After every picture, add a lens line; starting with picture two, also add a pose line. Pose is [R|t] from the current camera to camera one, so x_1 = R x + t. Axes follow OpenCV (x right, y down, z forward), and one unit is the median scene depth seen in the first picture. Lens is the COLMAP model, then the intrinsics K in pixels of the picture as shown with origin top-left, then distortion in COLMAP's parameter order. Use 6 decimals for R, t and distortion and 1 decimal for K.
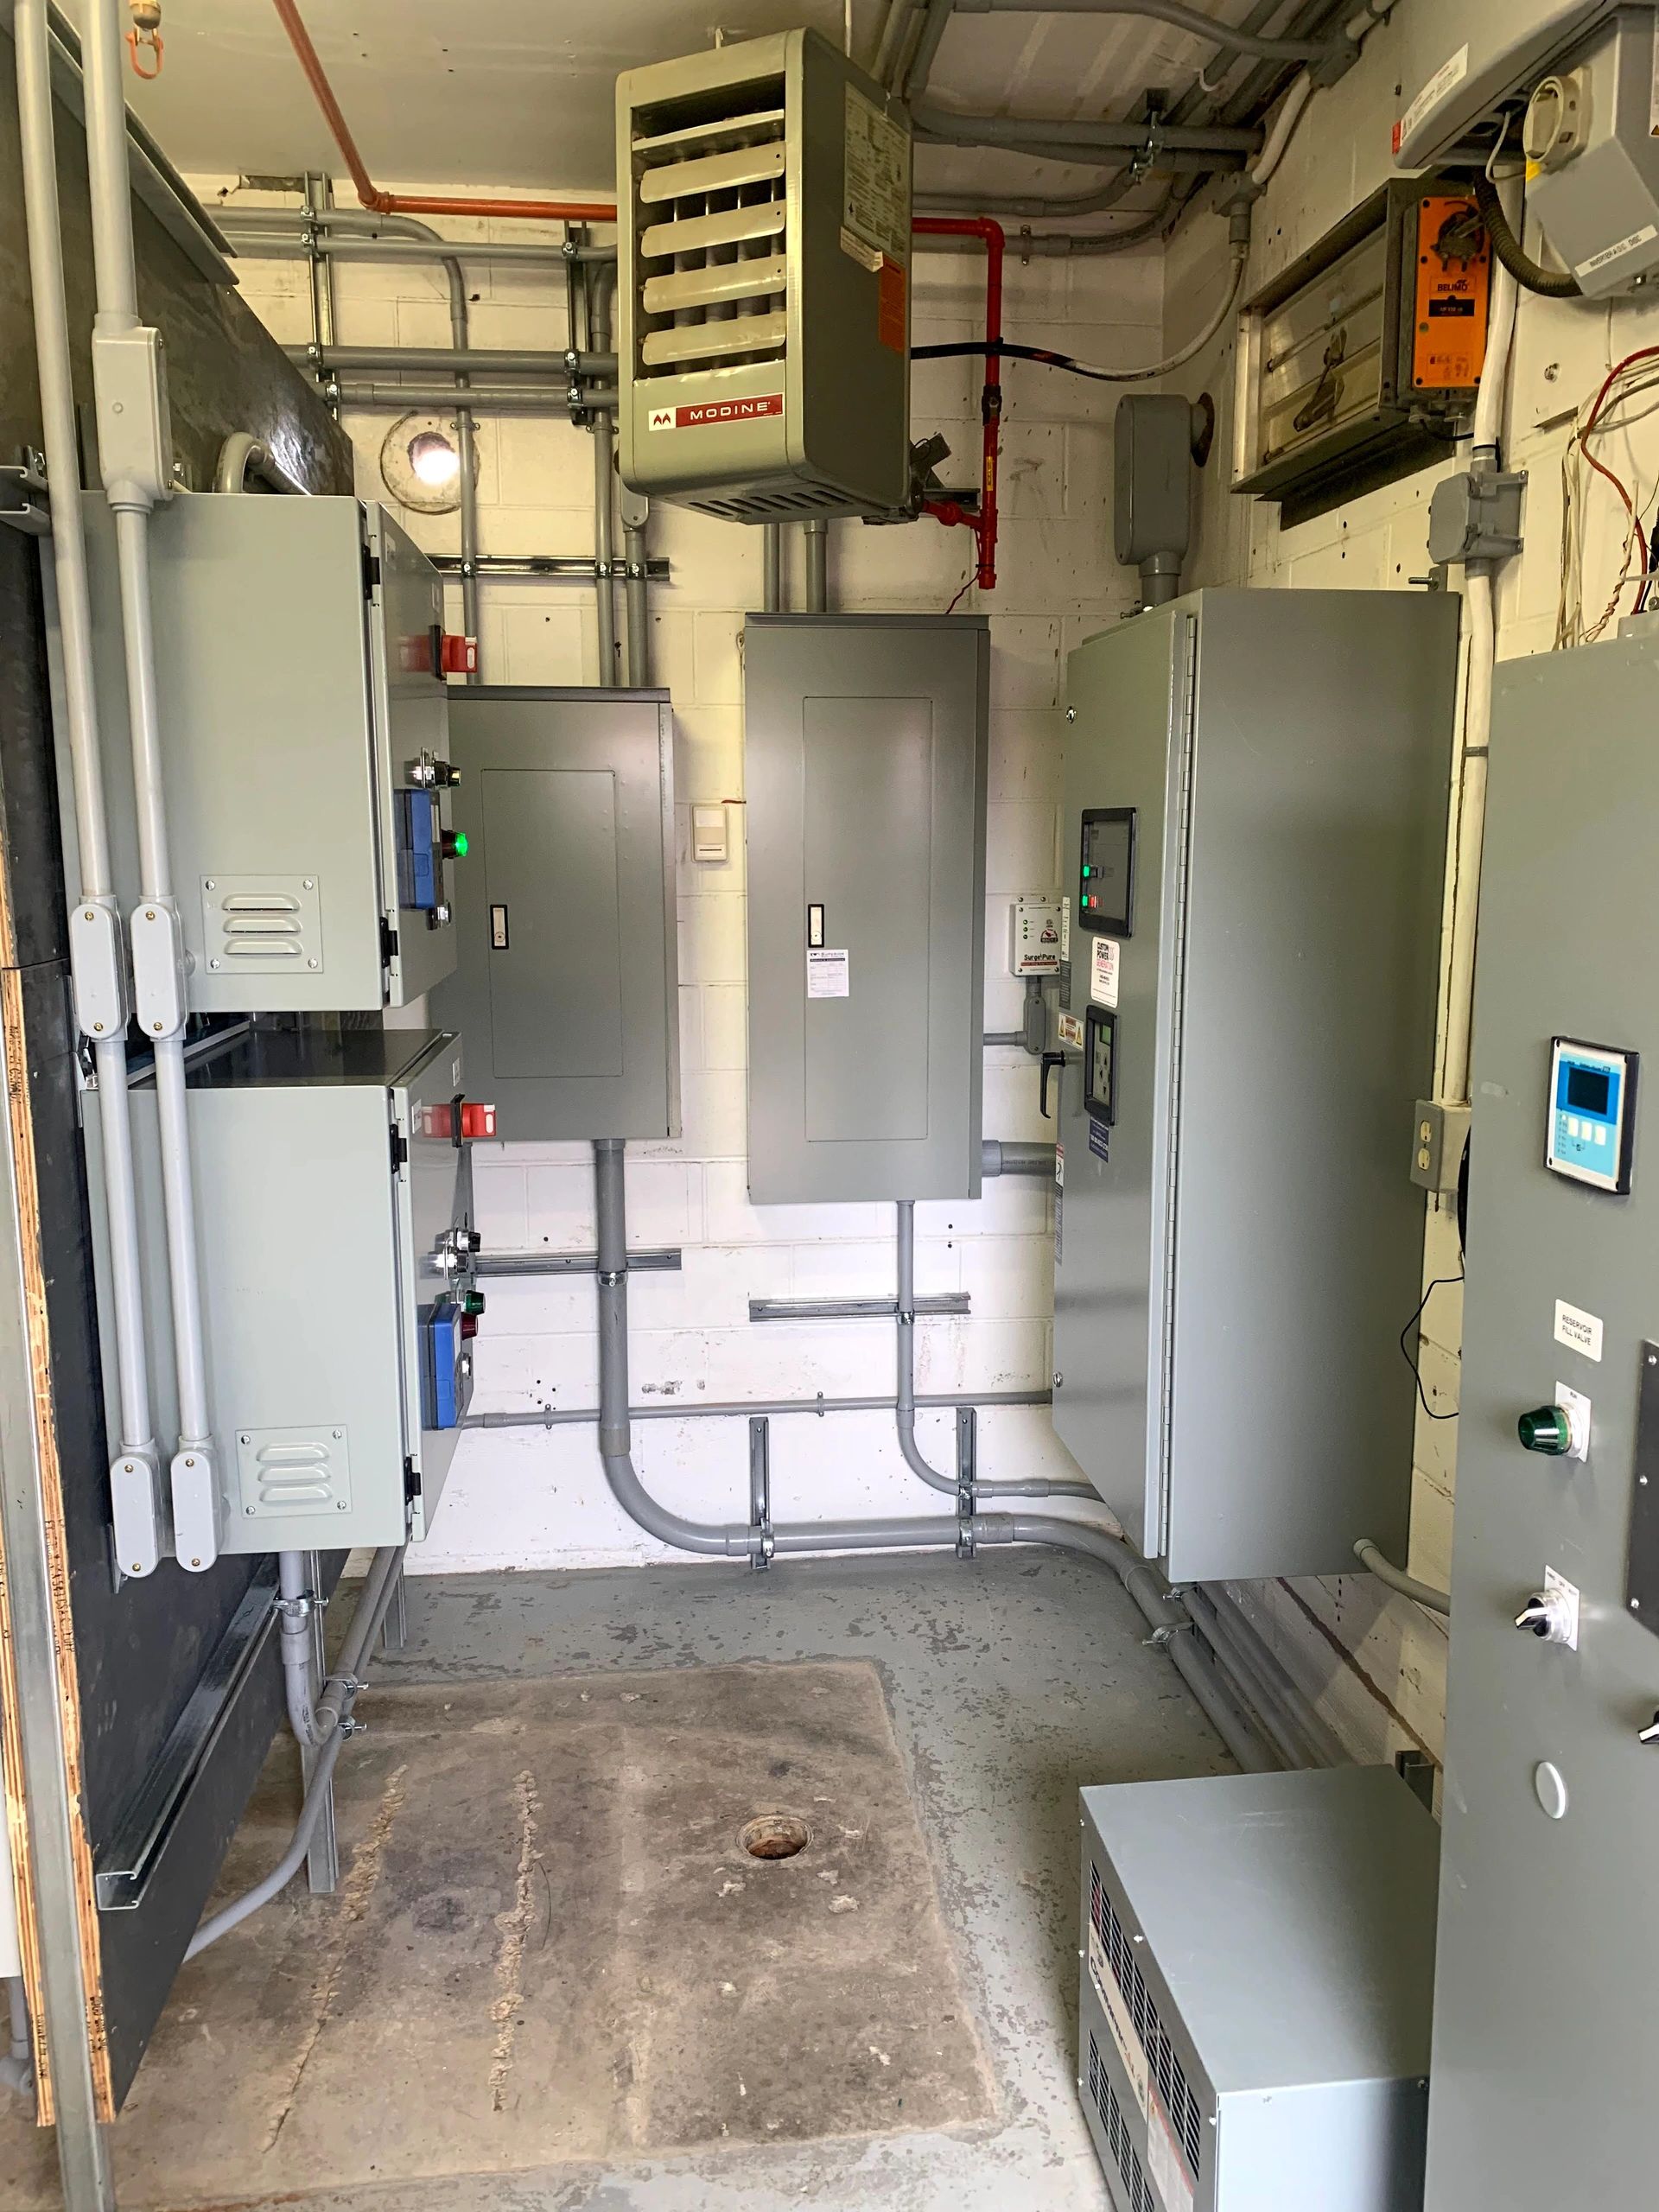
lens RADIAL K [[1688.2, 0, 837.1], [0, 1688.2, 1104.7], [0, 0, 1]] dist [0.040128, -0.035891]
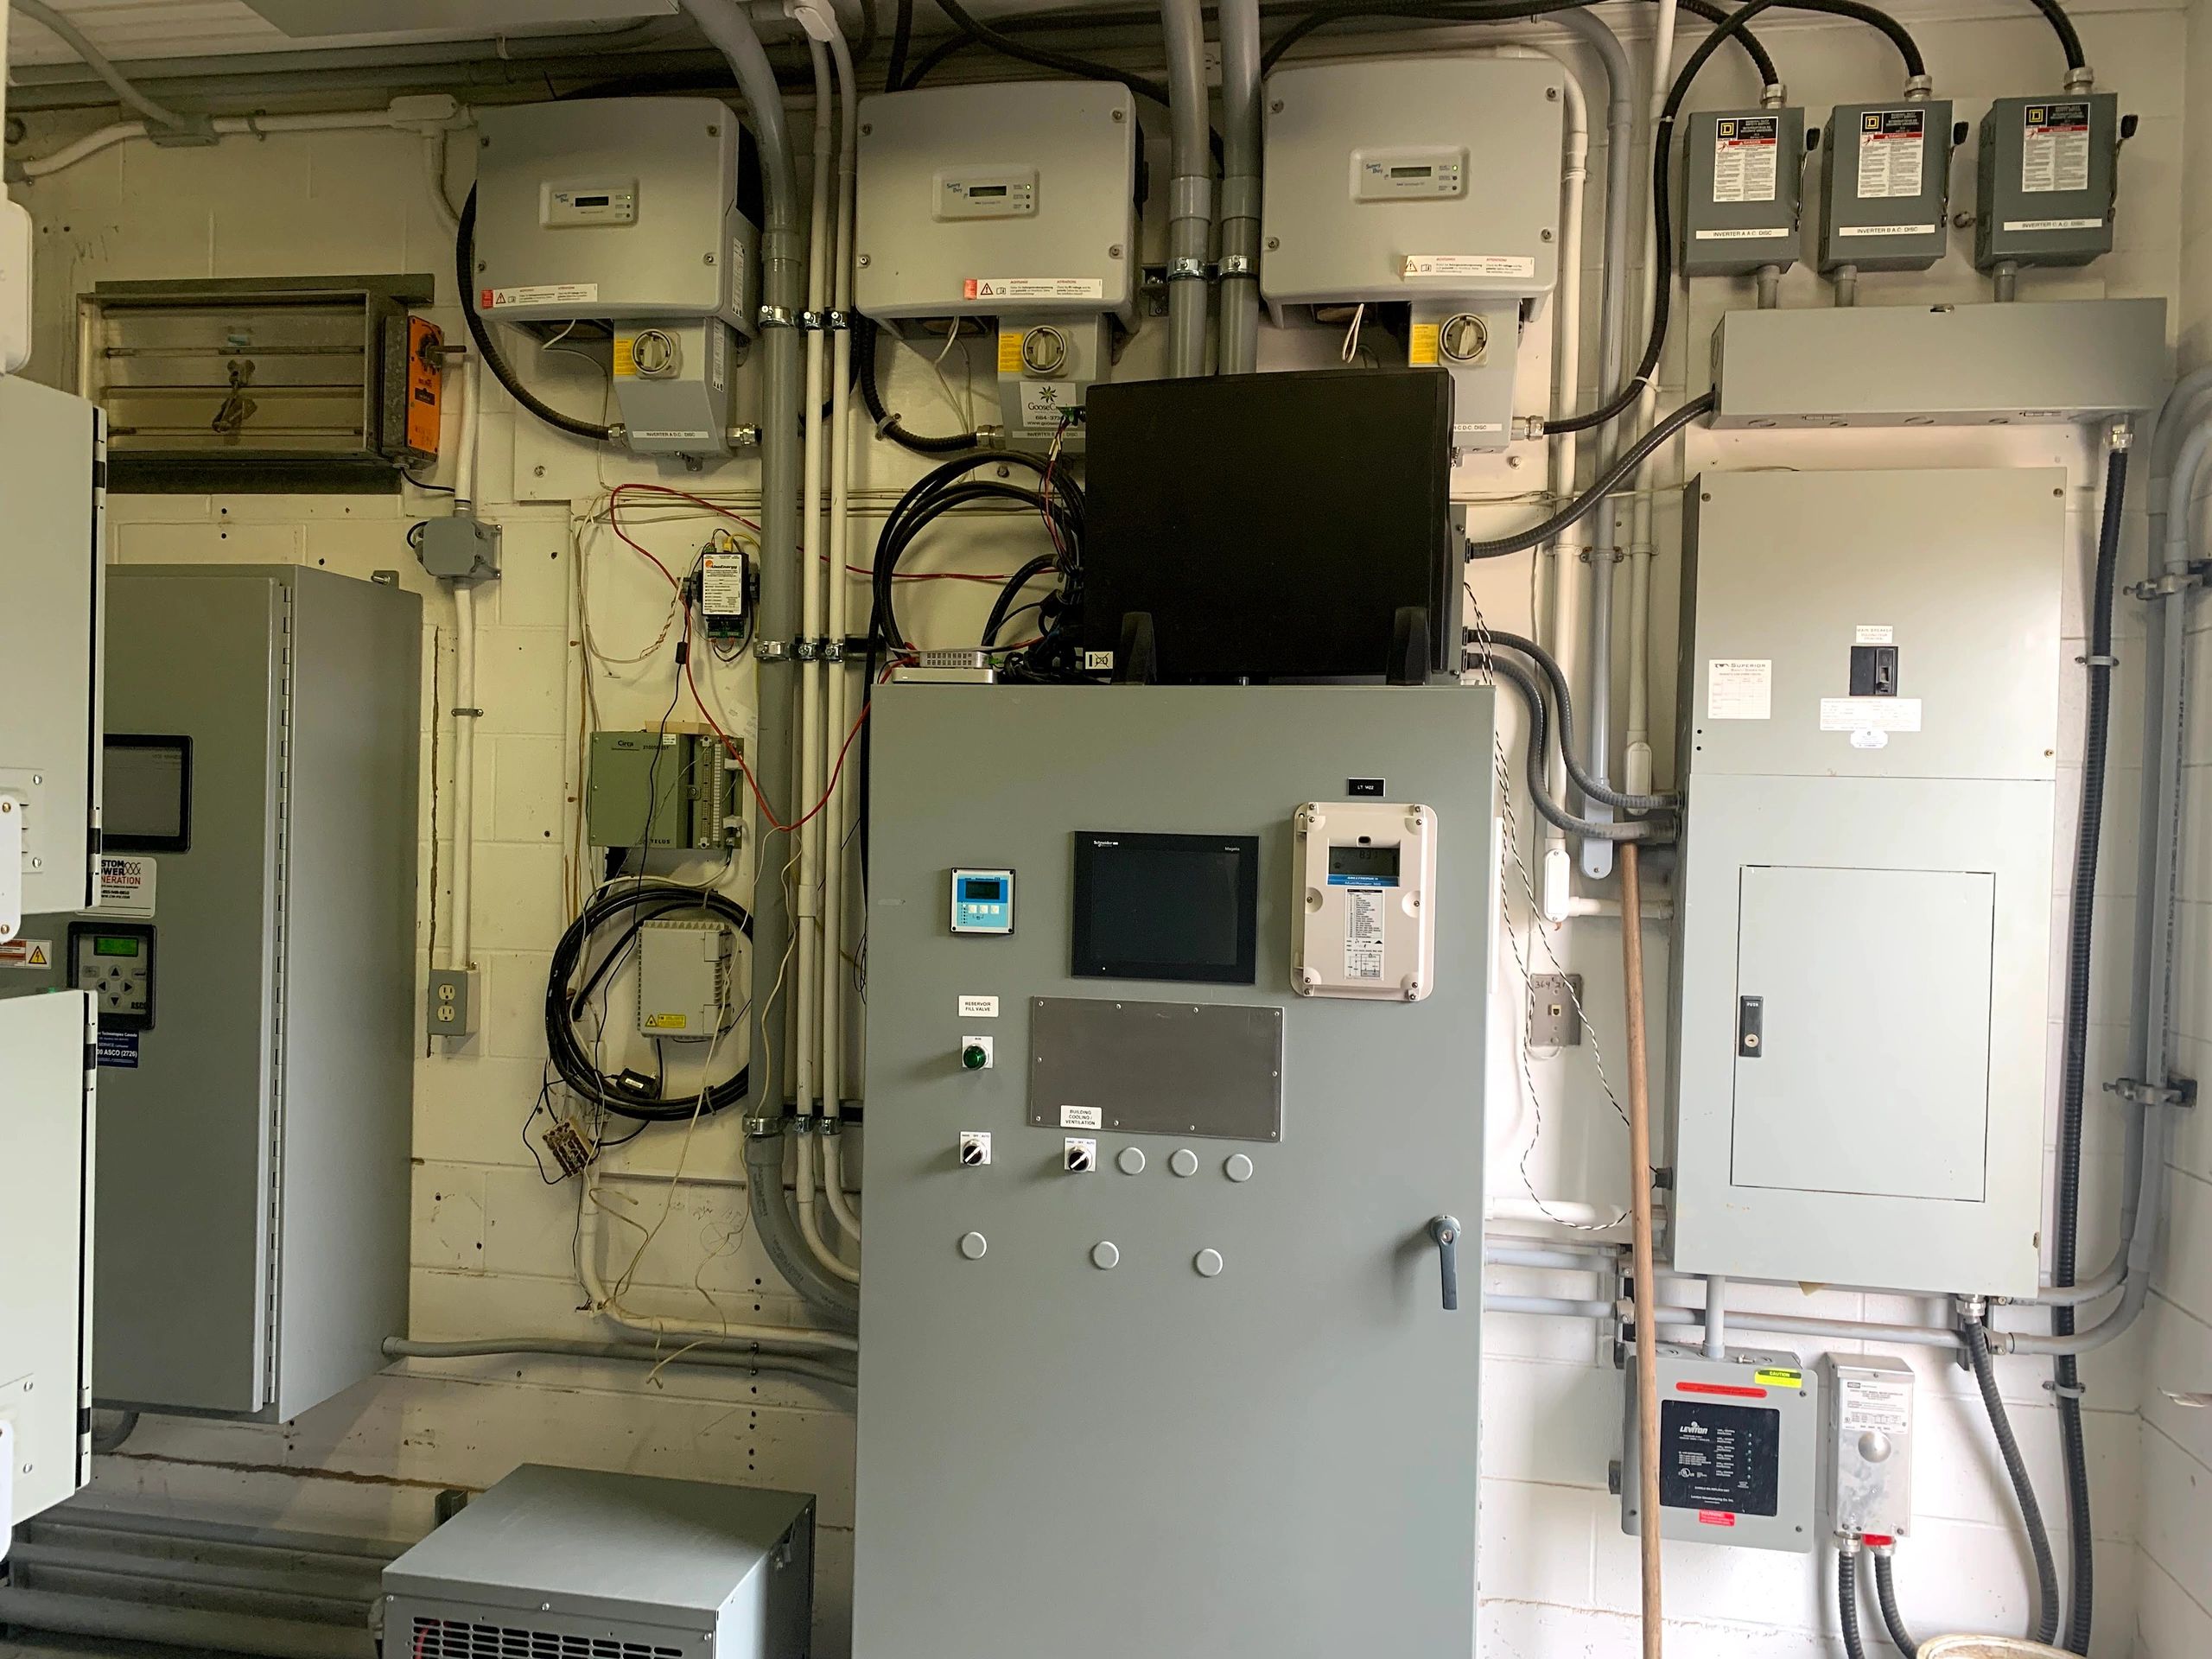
lens RADIAL K [[1688.2, 0, 1082.4], [0, 1688.2, 834.6], [0, 0, 1]] dist [0.040128, -0.035891]
pose [[0.294562, -0.002654, 0.955629, -0.678095], [0.131011, 0.990666, -0.037631, 0.008061], [-0.946609, 0.136282, 0.292161, 0.112817]]
